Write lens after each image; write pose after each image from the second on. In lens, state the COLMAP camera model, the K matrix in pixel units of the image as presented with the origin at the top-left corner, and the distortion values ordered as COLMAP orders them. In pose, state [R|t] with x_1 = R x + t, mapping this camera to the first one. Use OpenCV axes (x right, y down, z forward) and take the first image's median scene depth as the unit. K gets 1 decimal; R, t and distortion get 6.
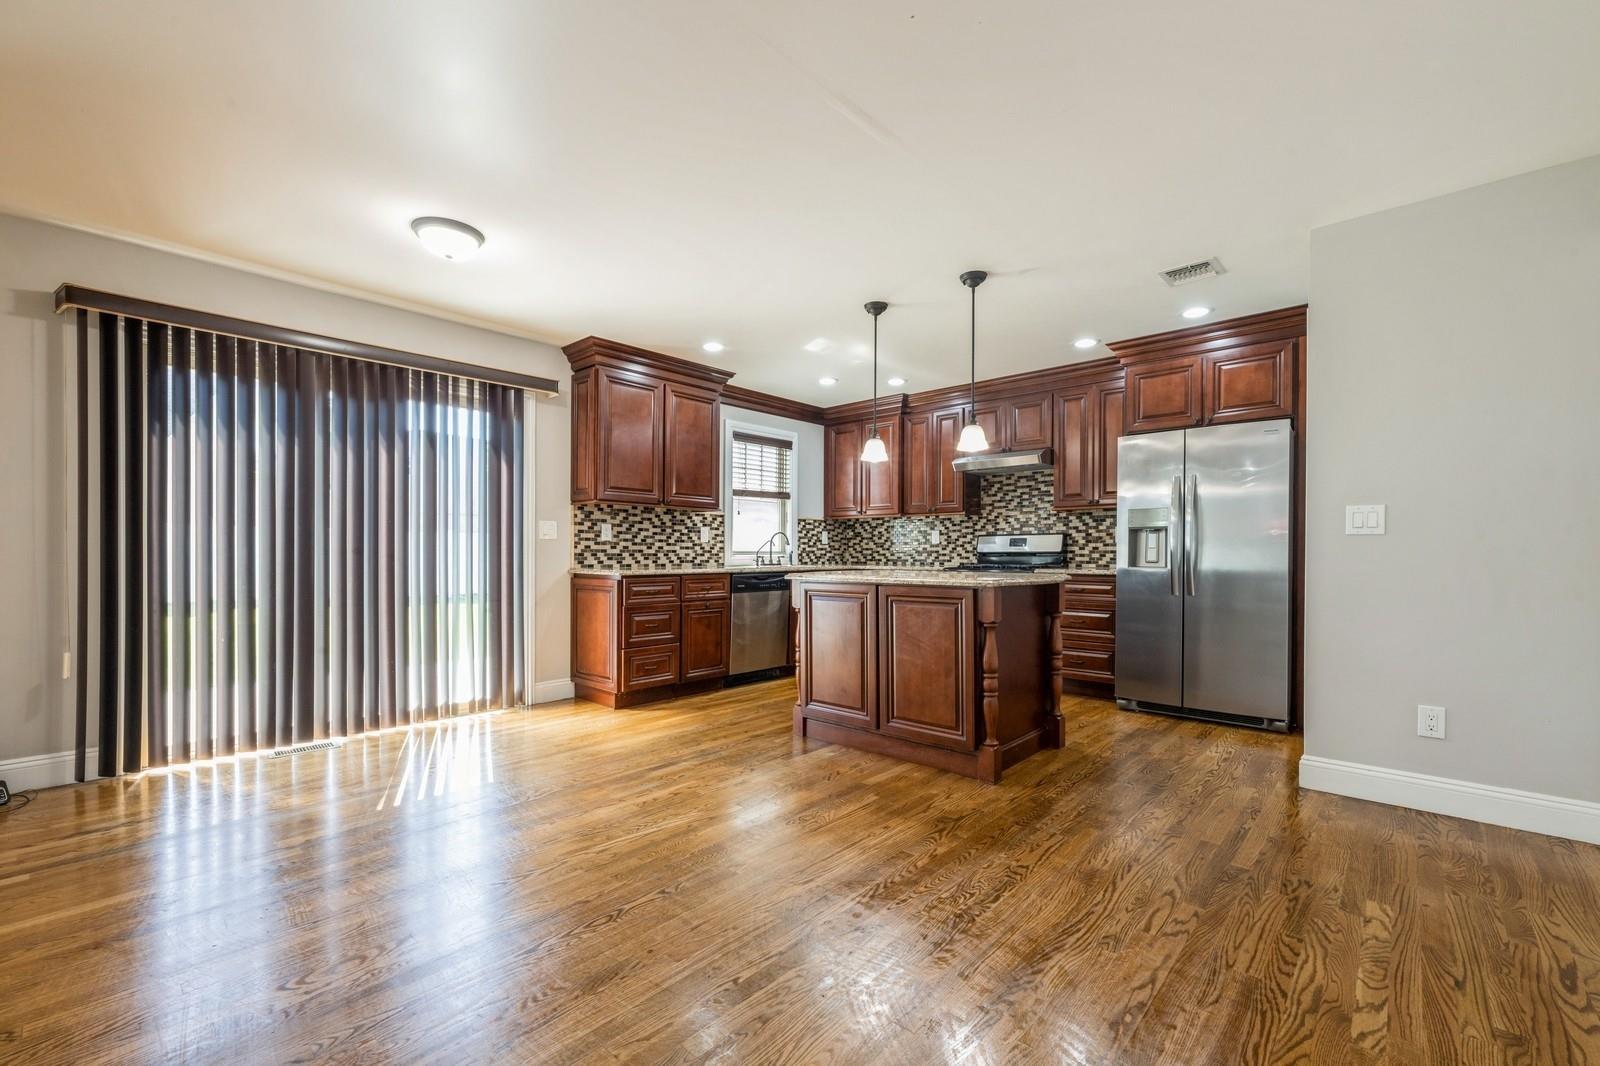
lens RADIAL K [[663.3, 0, 807.3], [0, 663.3, 558.9], [0, 0, 1]] dist [-0.000815, 0.000178]
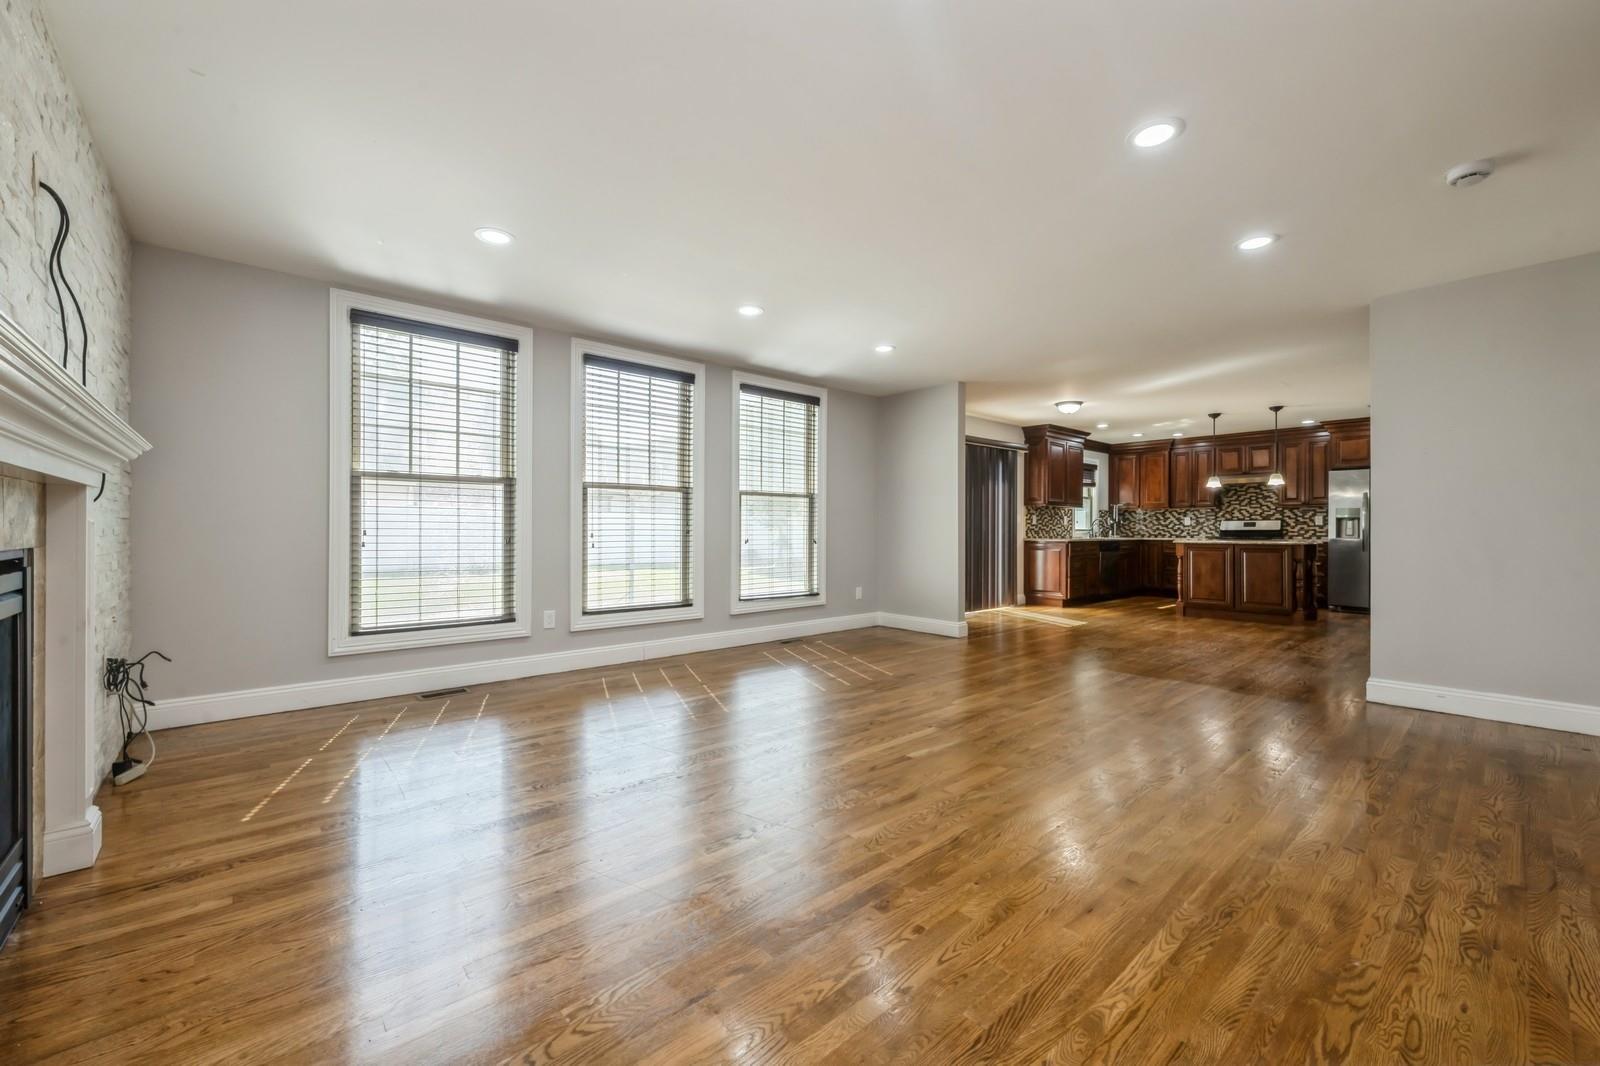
lens RADIAL K [[643.8, 0, 792.4], [0, 643.8, 530.0], [0, 0, 1]] dist [-0.001723, 0.000482]
pose [[0.993660, -0.000229, -0.112425, -0.707780], [-0.001009, 0.999939, -0.010959, 0.009628], [0.112421, 0.011003, 0.993600, -0.843144]]
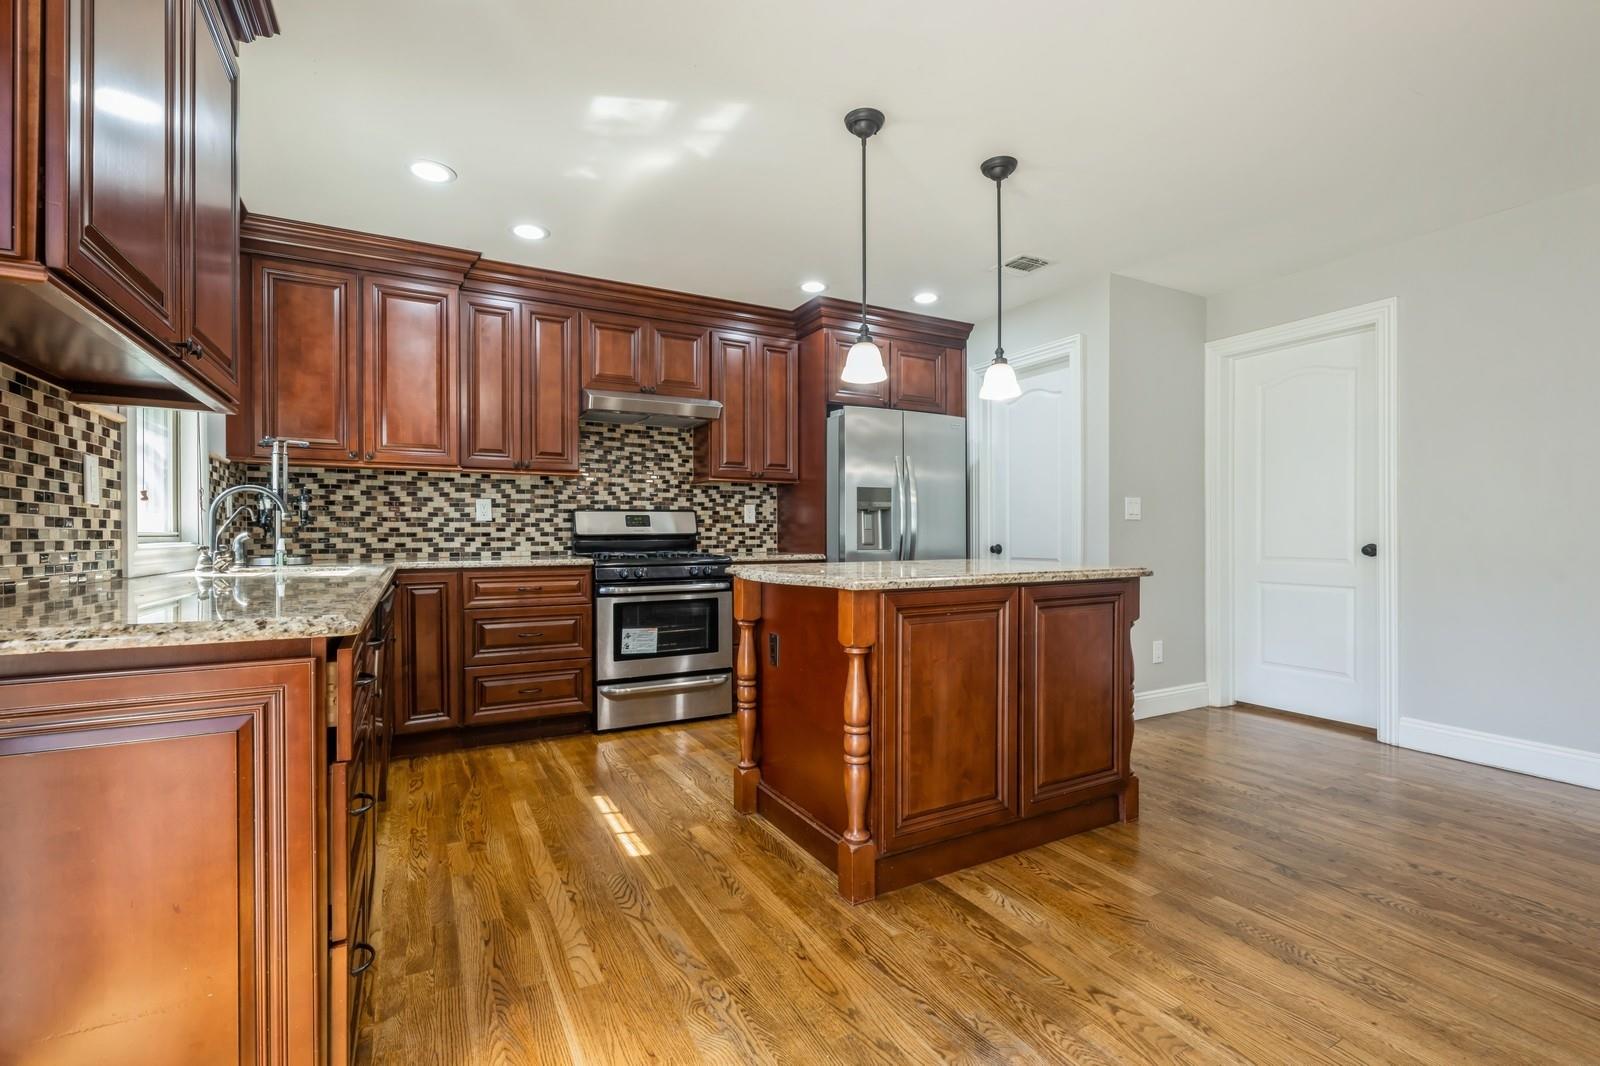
lens RADIAL K [[704.9, 0, 798.6], [0, 704.9, 538.1], [0, 0, 1]] dist [0.002984, 0.000428]
pose [[0.327175, -0.007386, 0.944935, -0.361090], [0.012688, 0.999914, 0.003423, -0.006723], [-0.944879, 0.010869, 0.327240, 0.593611]]
